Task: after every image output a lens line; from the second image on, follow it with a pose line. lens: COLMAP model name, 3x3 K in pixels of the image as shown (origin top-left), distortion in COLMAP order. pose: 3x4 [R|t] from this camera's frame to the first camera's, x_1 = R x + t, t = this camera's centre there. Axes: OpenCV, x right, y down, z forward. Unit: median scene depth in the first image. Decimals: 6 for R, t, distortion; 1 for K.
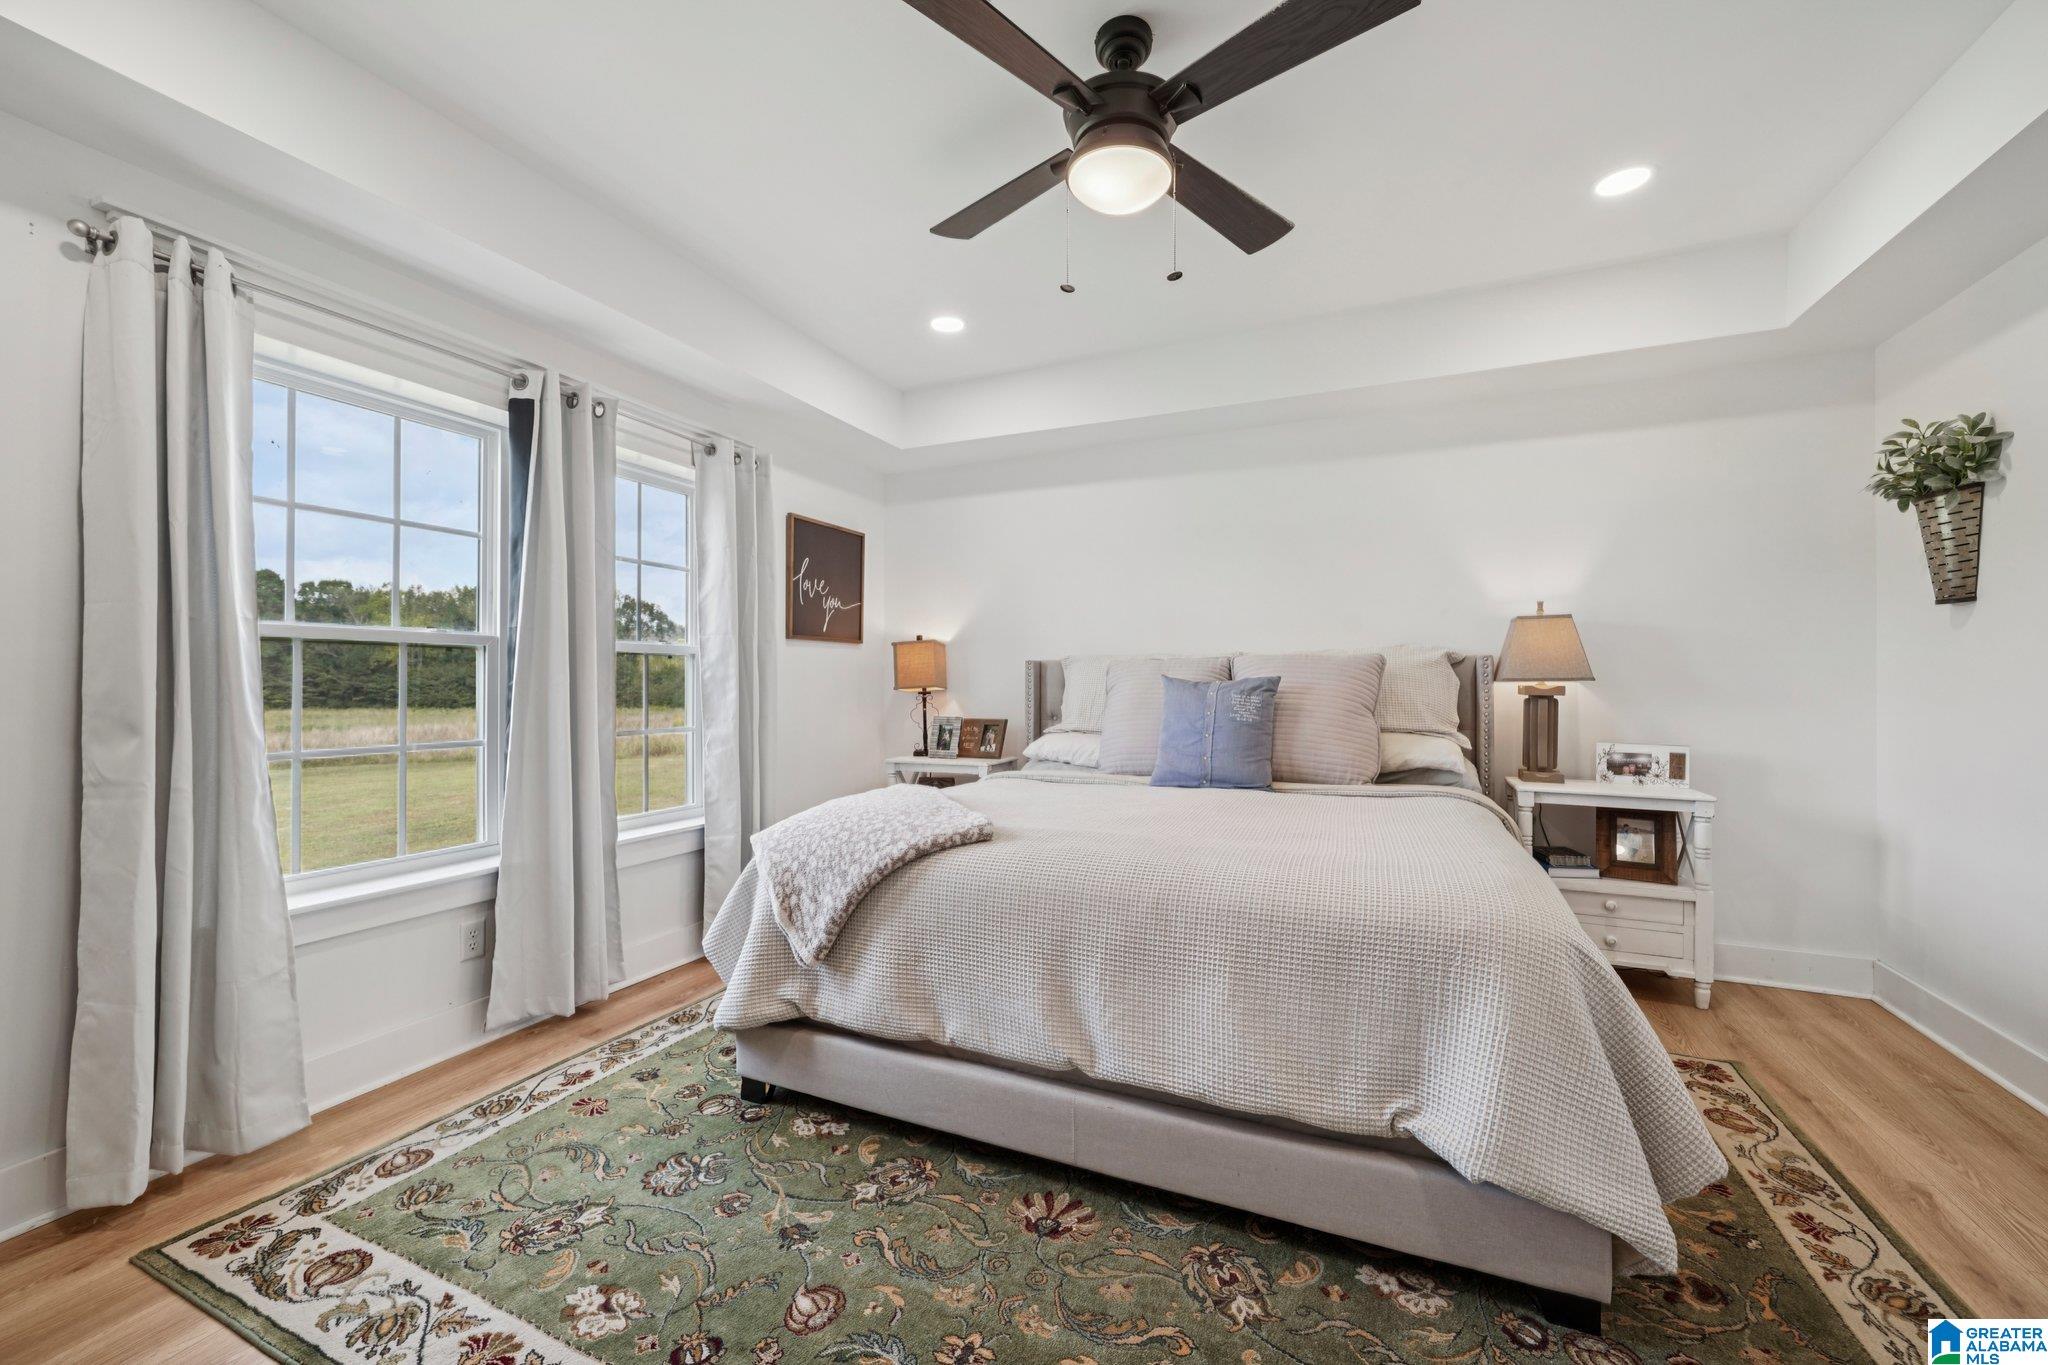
lens RADIAL K [[795.8, 0, 1020.3], [0, 795.8, 686.5], [0, 0, 1]] dist [-0.010119, 0.000269]
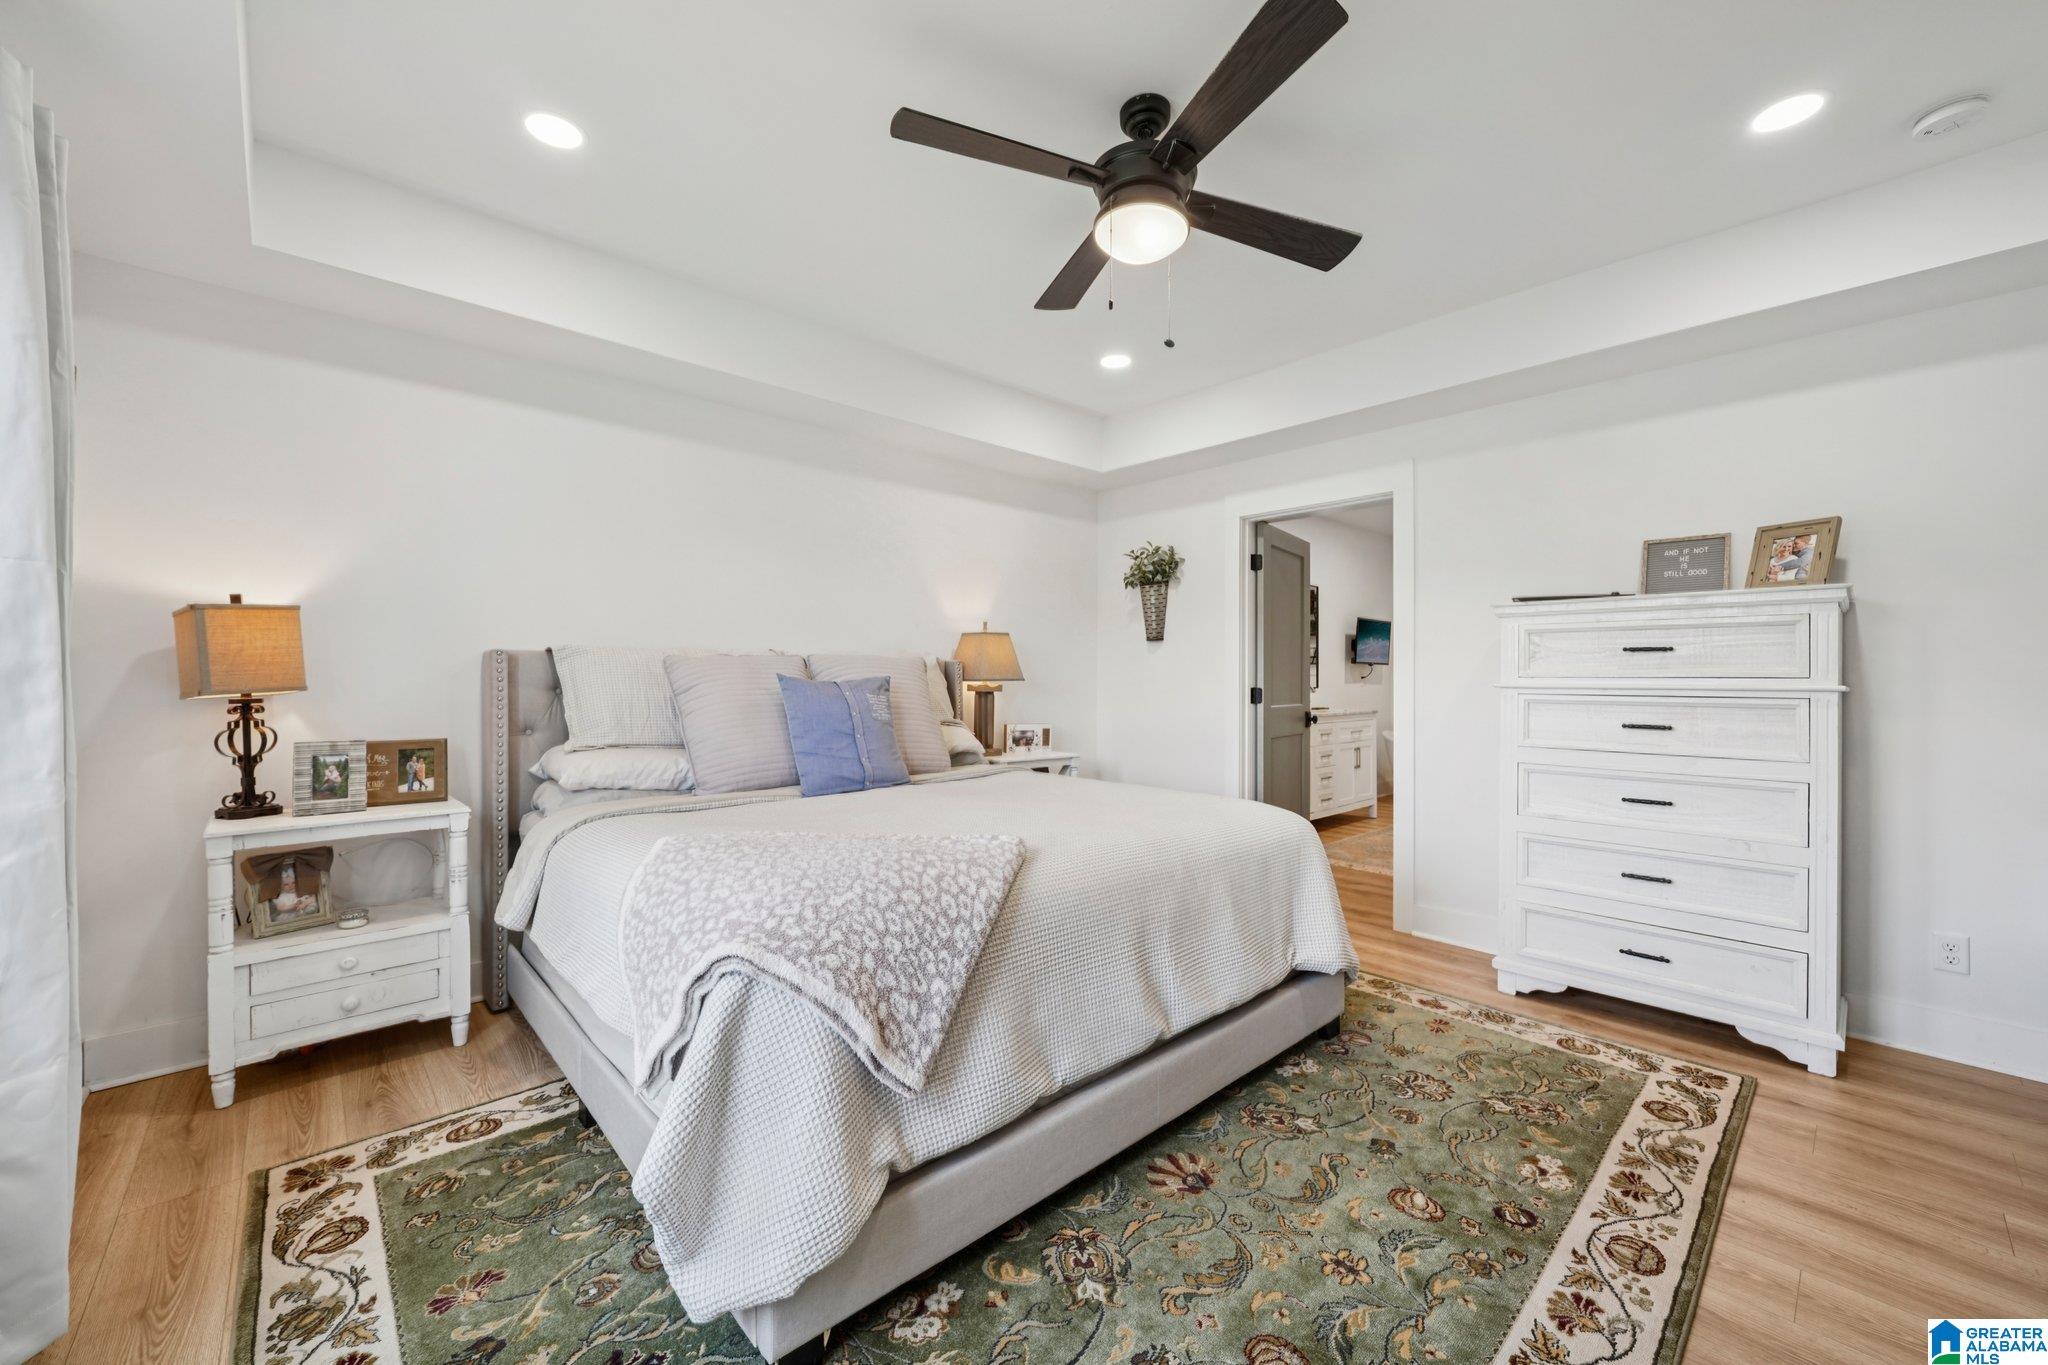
lens RADIAL K [[795.8, 0, 1017.0], [0, 795.8, 681.1], [0, 0, 1]] dist [-0.010119, 0.000269]
pose [[0.392538, 0.001222, 0.919735, -0.720891], [0.003945, 0.999988, -0.003013, -0.003358], [-0.919727, 0.004811, 0.392529, 0.537485]]
